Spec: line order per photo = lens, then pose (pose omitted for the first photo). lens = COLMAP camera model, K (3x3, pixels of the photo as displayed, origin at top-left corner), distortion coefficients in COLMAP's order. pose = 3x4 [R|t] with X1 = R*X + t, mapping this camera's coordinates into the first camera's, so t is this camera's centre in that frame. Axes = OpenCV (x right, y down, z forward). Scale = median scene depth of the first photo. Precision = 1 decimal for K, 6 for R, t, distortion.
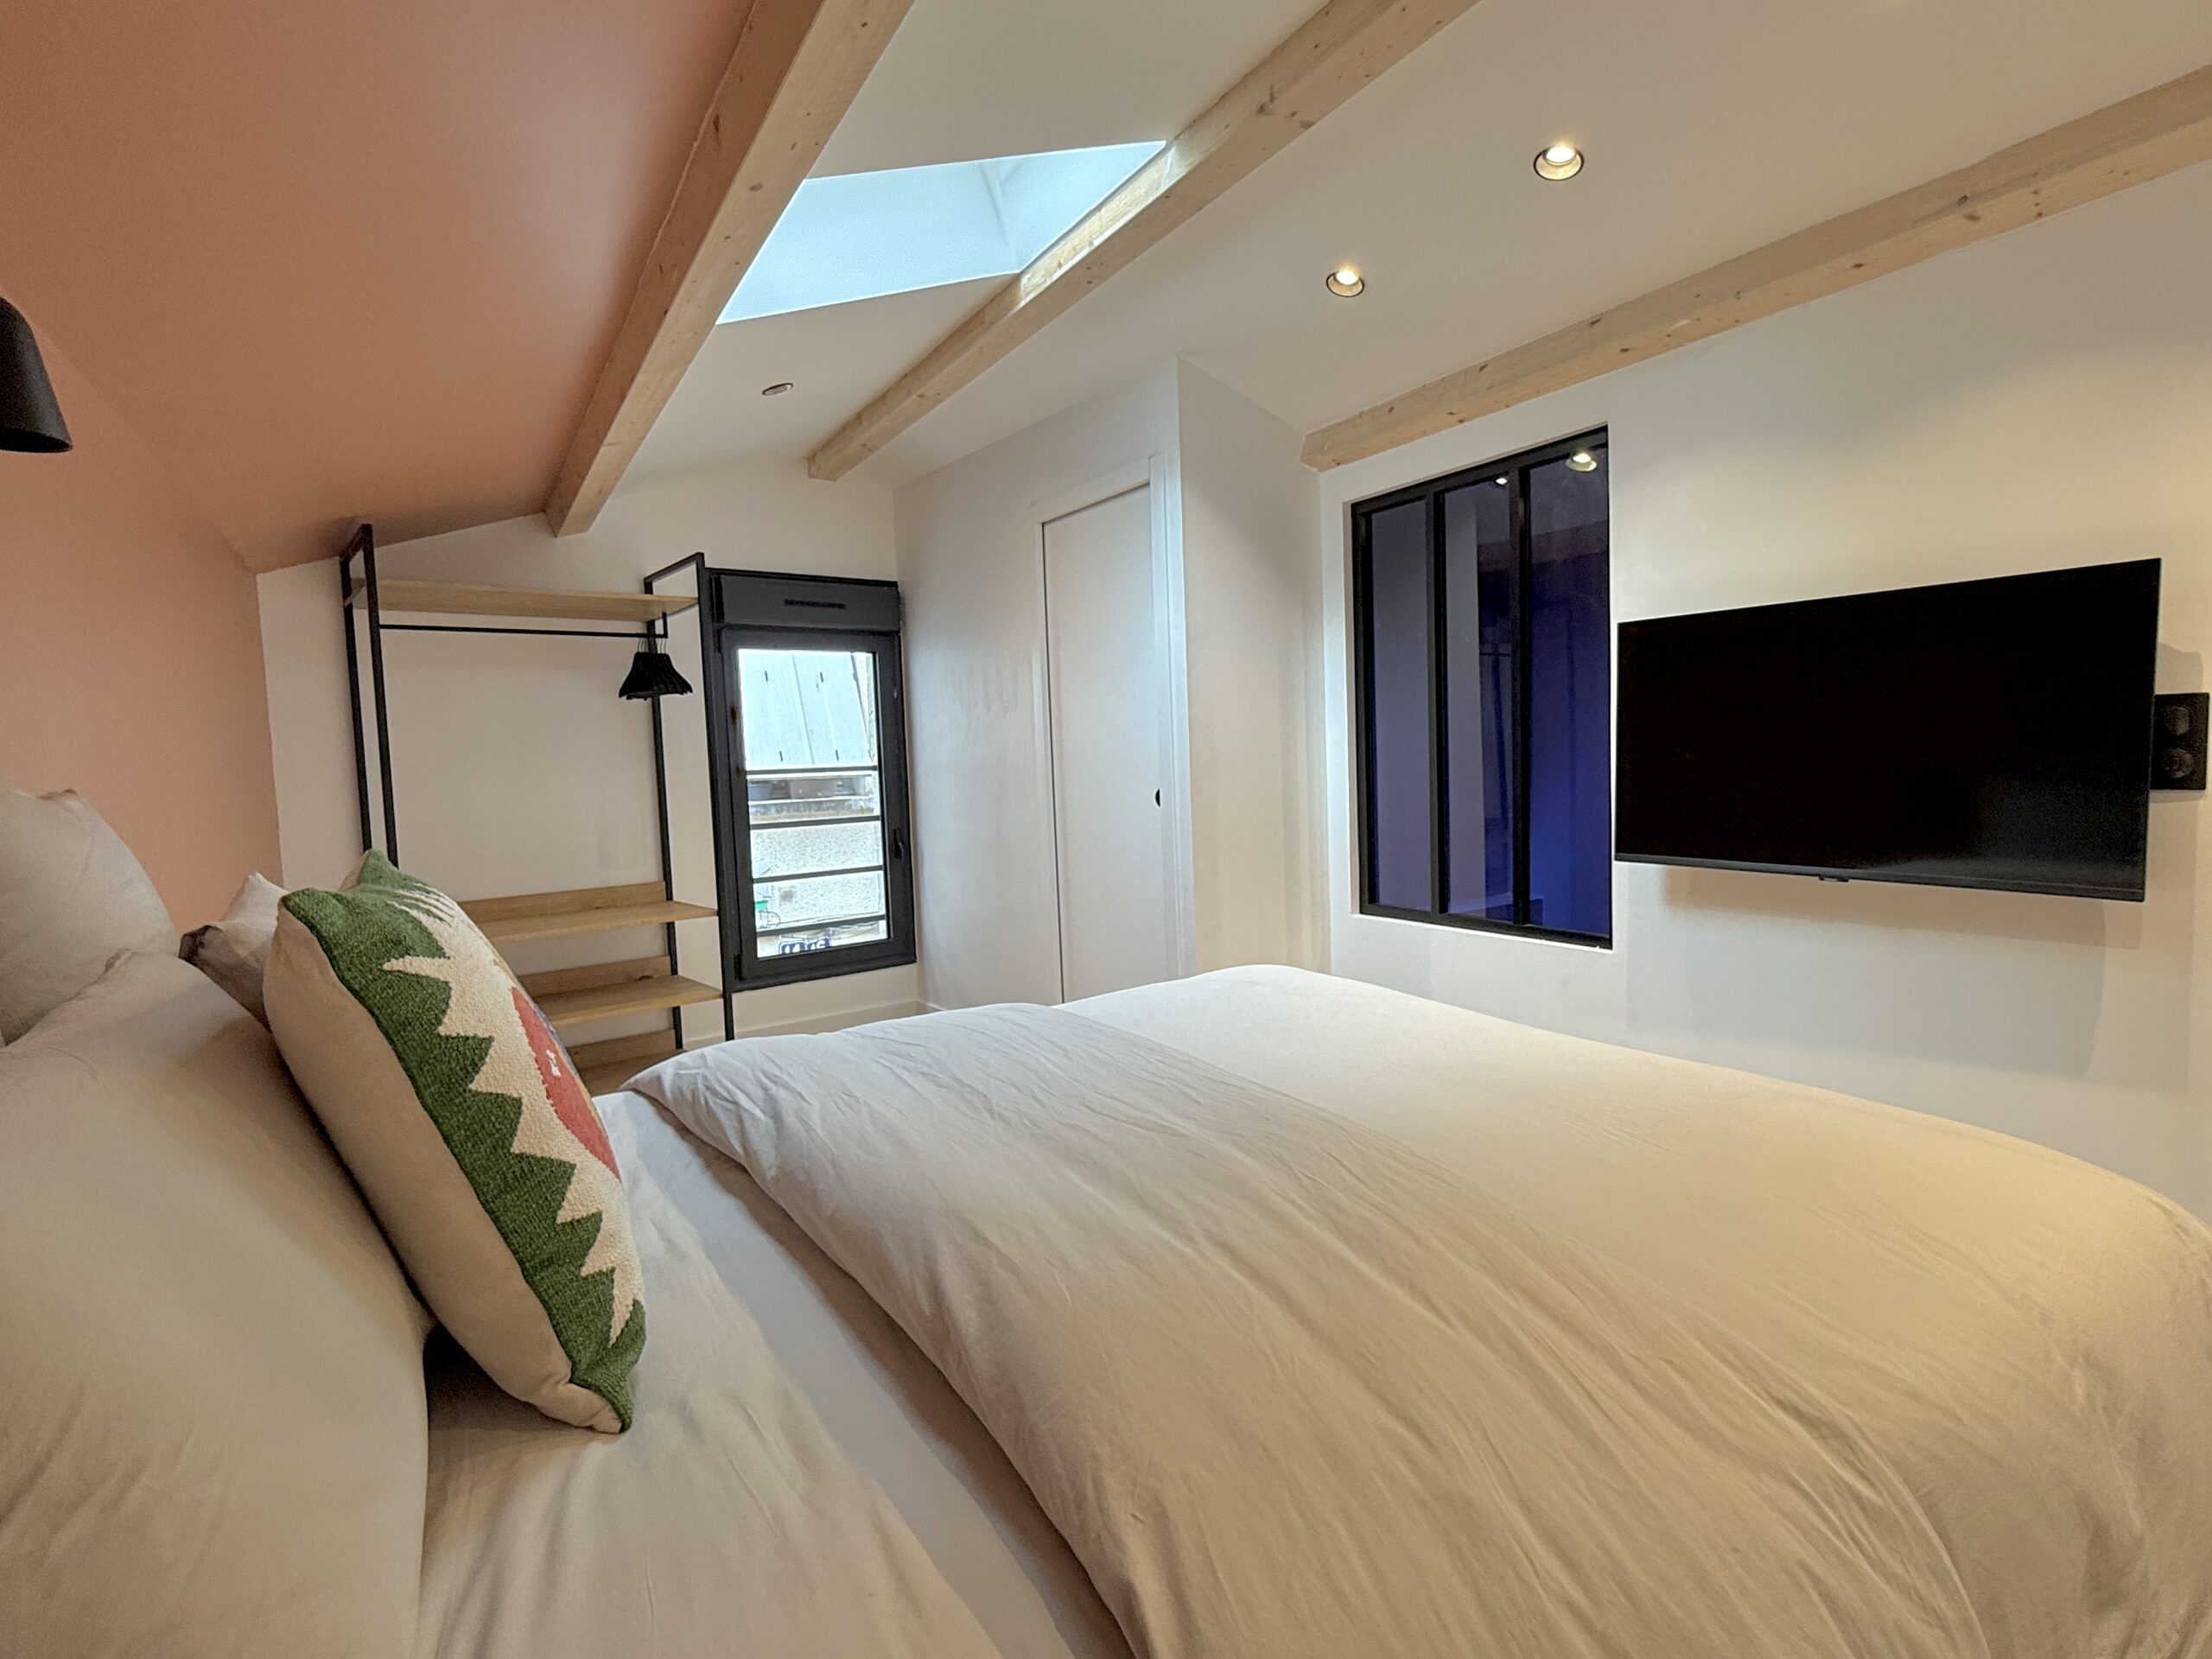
lens RADIAL K [[1106.0, 0, 1106.0], [0, 1106.0, 829.5], [0, 0, 1]] dist [0.002298, 0.000302]
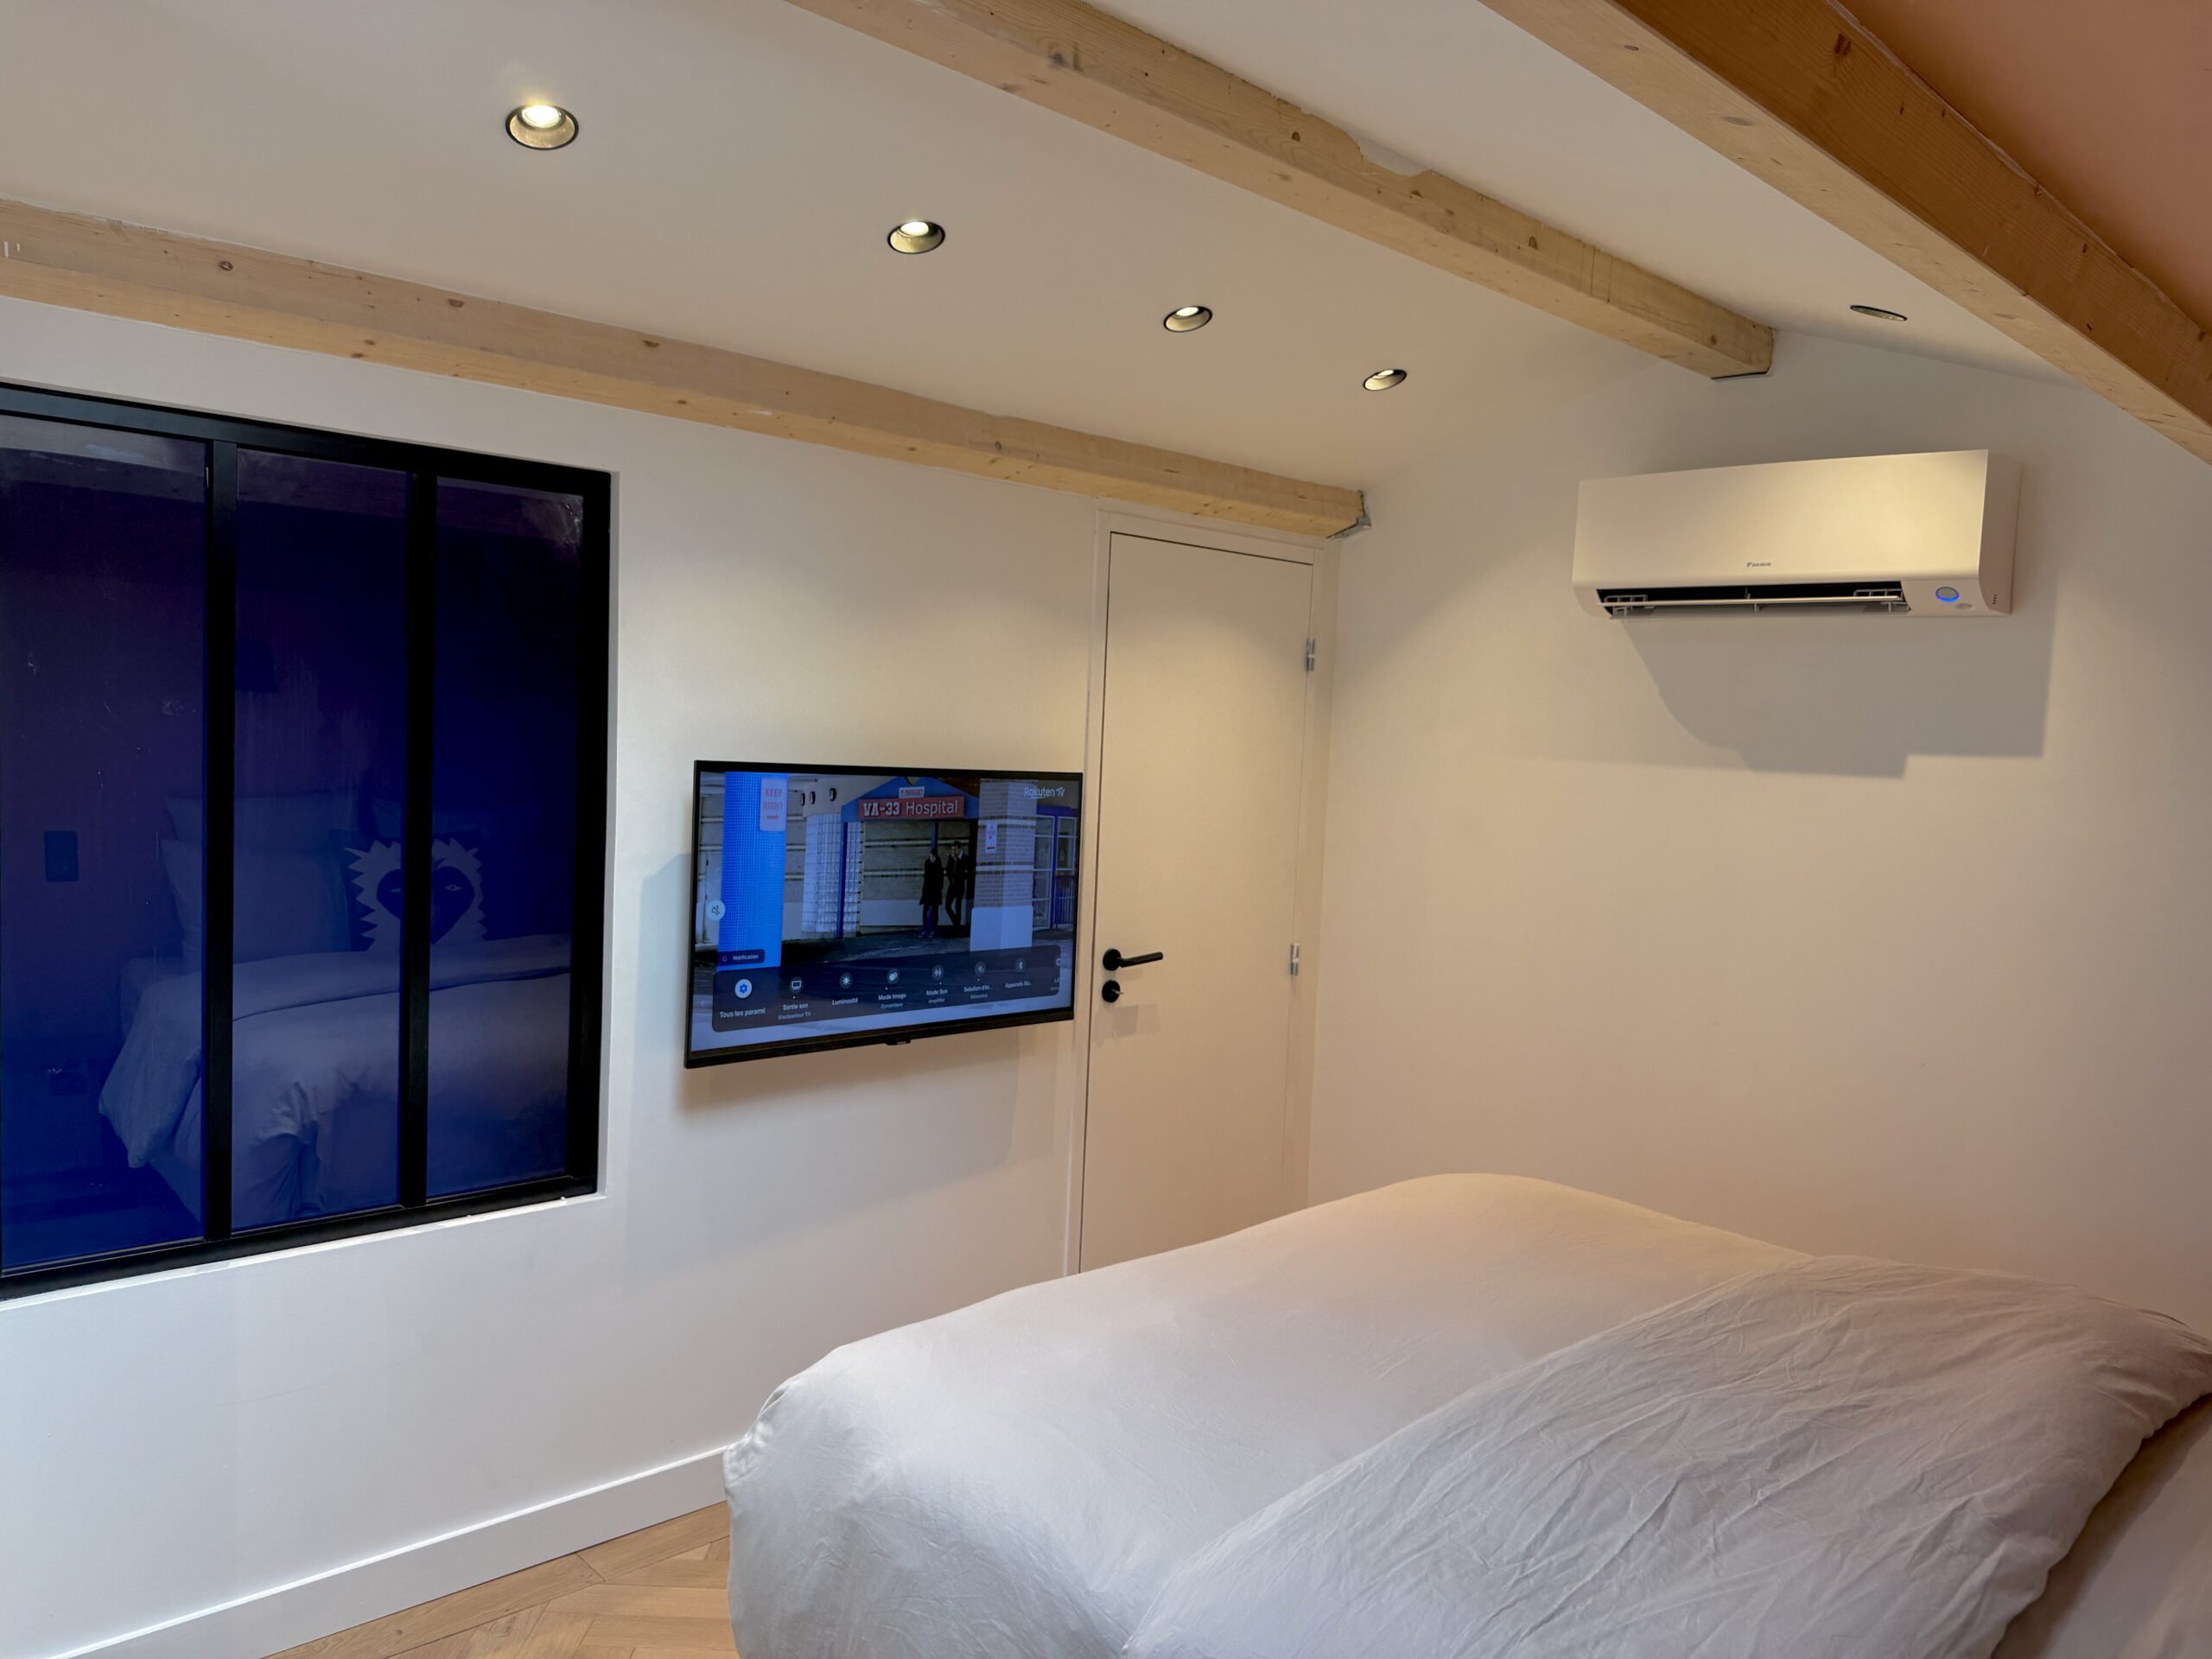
lens RADIAL K [[1548.3, 0, 1106.0], [0, 1548.3, 829.5], [0, 0, 1]] dist [0.068284, -0.075356]
pose [[-0.217852, -0.033264, 0.975415, -0.832284], [0.034908, 0.998514, 0.041849, -0.221878], [-0.975357, 0.043167, -0.216367, 1.219748]]
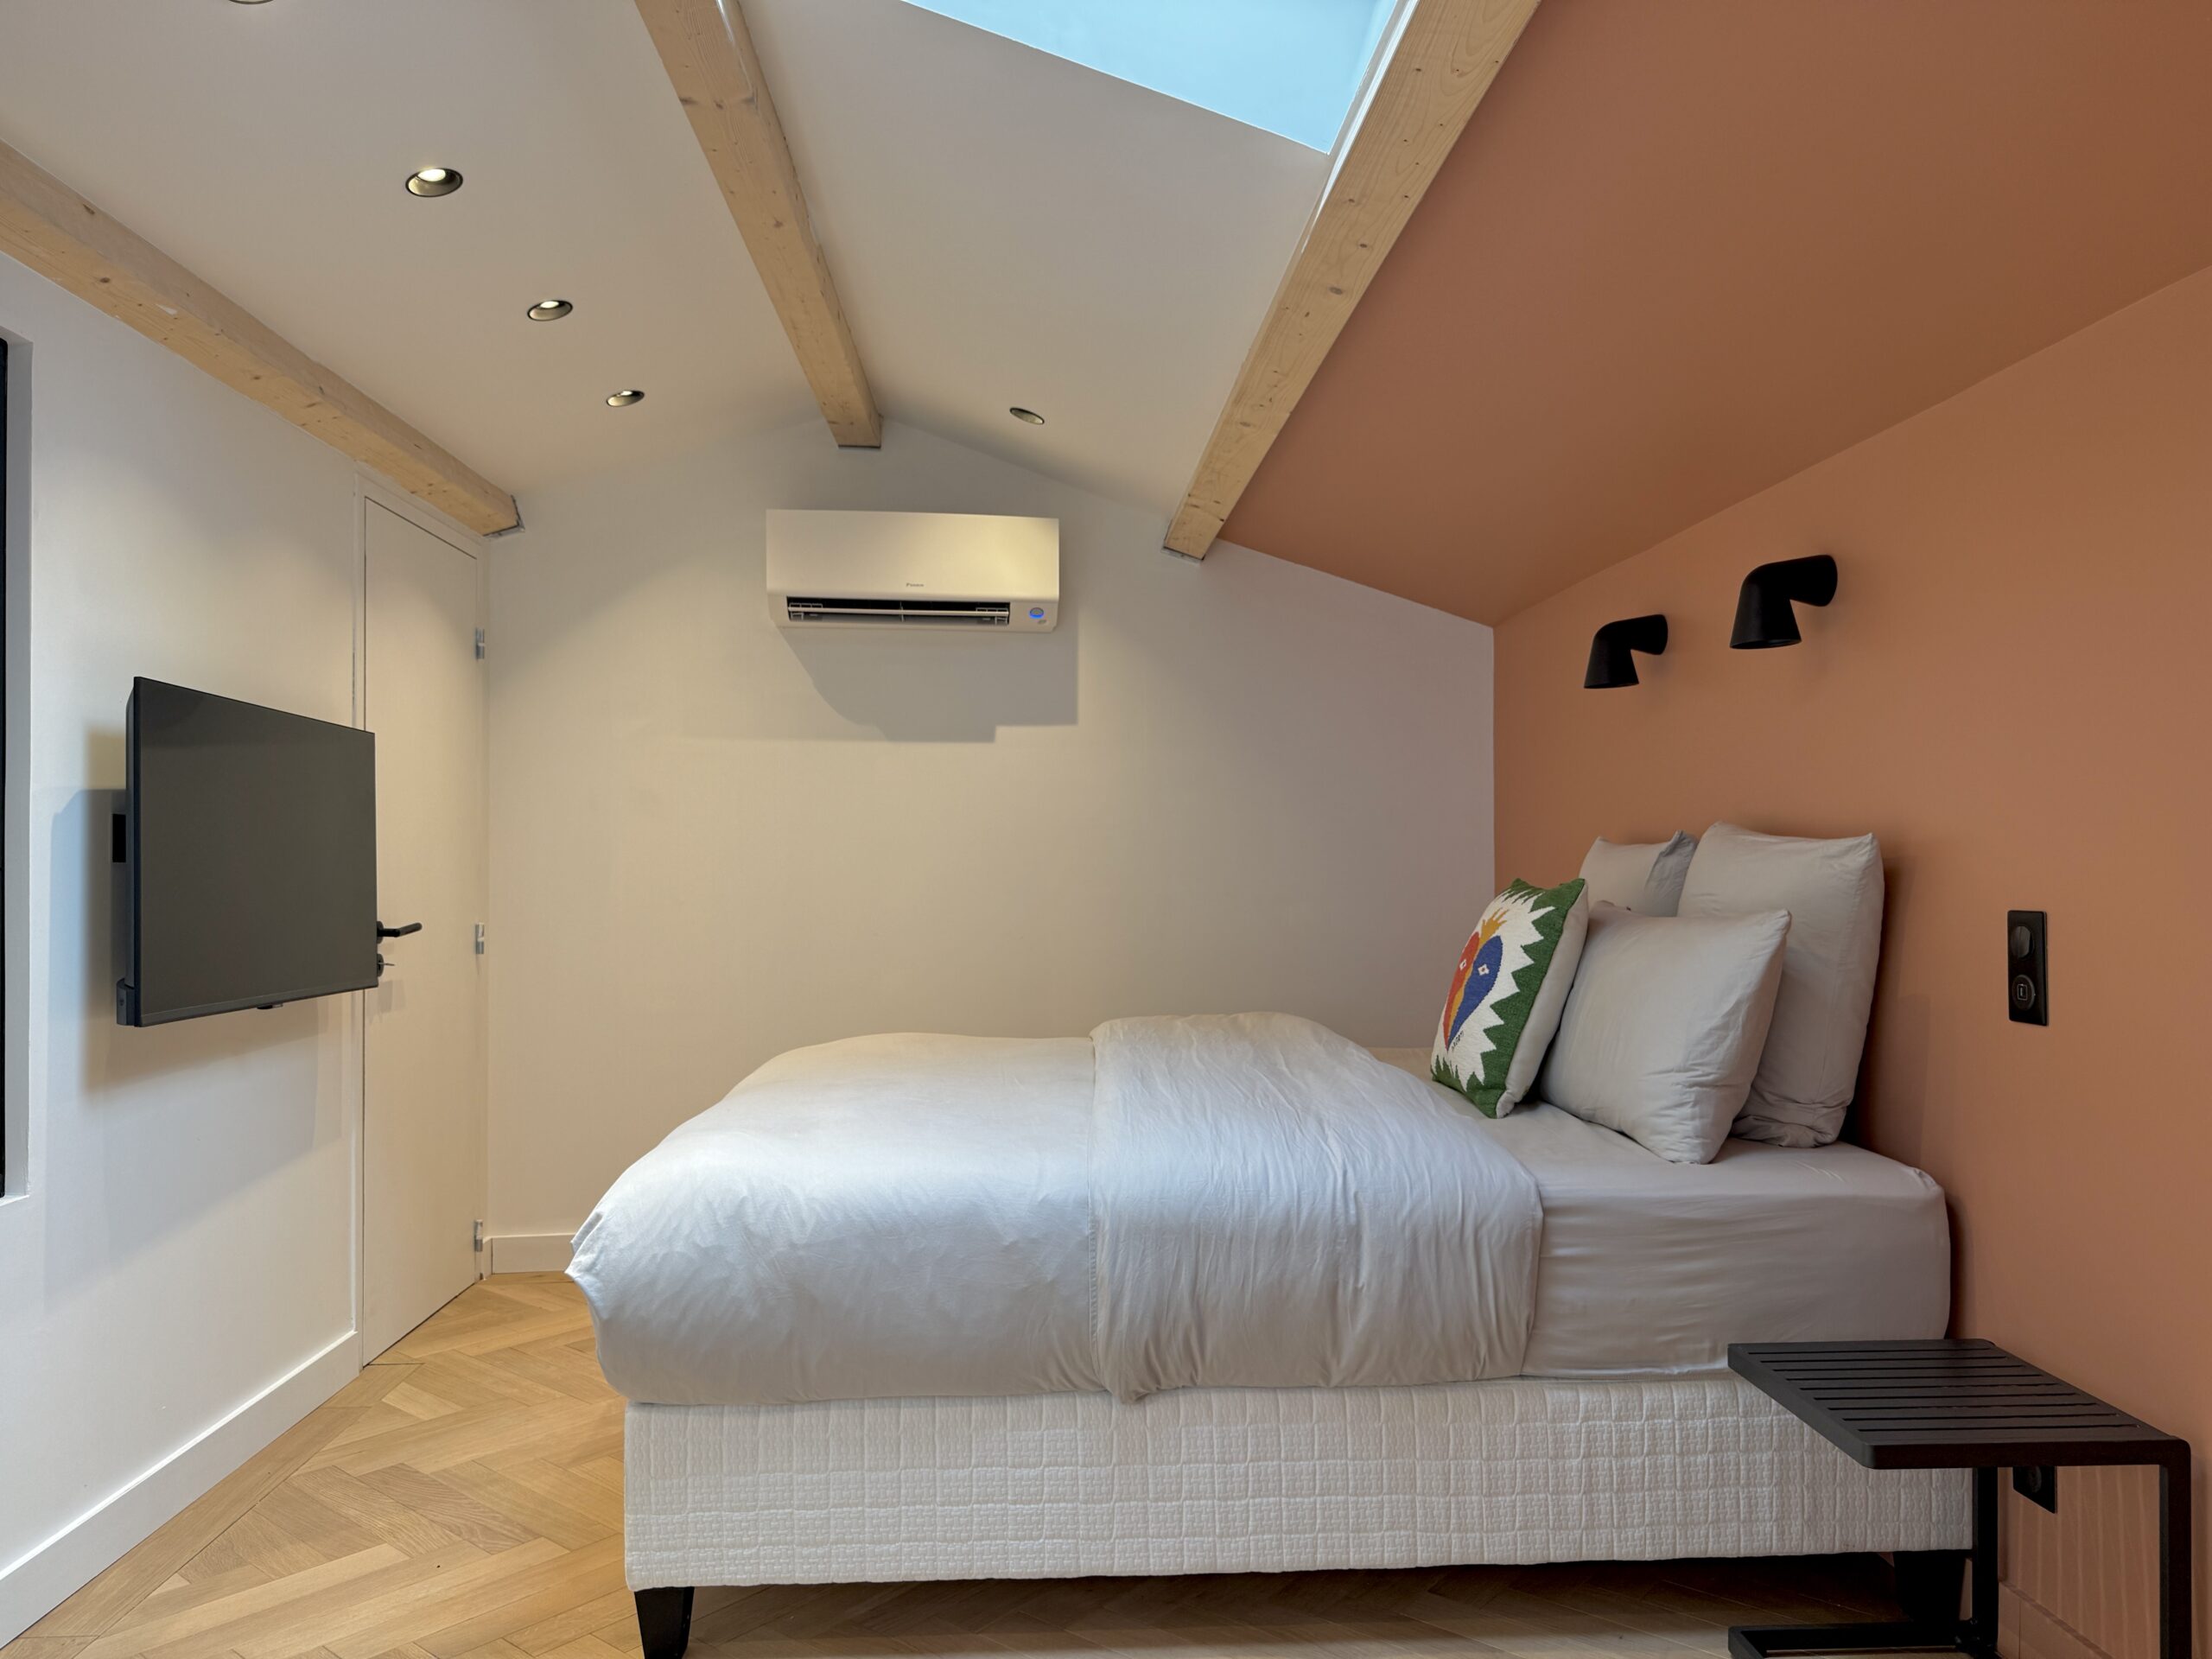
lens RADIAL K [[1548.3, 0, 1106.0], [0, 1548.3, 829.5], [0, 0, 1]] dist [0.068284, -0.075356]
pose [[-0.883635, 0.048047, 0.465705, -0.649610], [0.067795, 0.997367, 0.025737, -0.100595], [-0.463242, 0.054314, -0.884566, 2.008198]]
